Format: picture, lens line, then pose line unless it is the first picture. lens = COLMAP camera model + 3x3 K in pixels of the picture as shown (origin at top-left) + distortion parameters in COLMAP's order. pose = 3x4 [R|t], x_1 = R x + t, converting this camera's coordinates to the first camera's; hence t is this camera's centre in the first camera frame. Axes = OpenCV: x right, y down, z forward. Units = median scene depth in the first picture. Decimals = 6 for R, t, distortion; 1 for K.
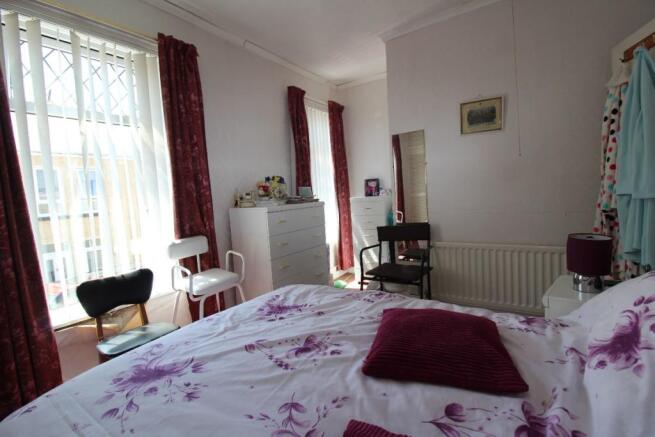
lens RADIAL K [[303.0, 0, 327.5], [0, 303.0, 218.5], [0, 0, 1]] dist [-0.019280, -0.000132]
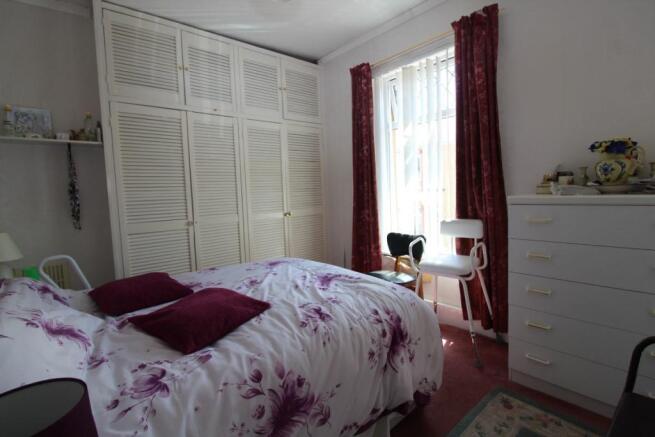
lens RADIAL K [[315.4, 0, 327.5], [0, 315.4, 211.9], [0, 0, 1]] dist [-0.000326, -0.000052]
pose [[-0.276285, 0.142664, -0.950428, 0.802110], [-0.019393, 0.987892, 0.153925, -0.137369], [0.960880, 0.060959, -0.270173, 1.028545]]
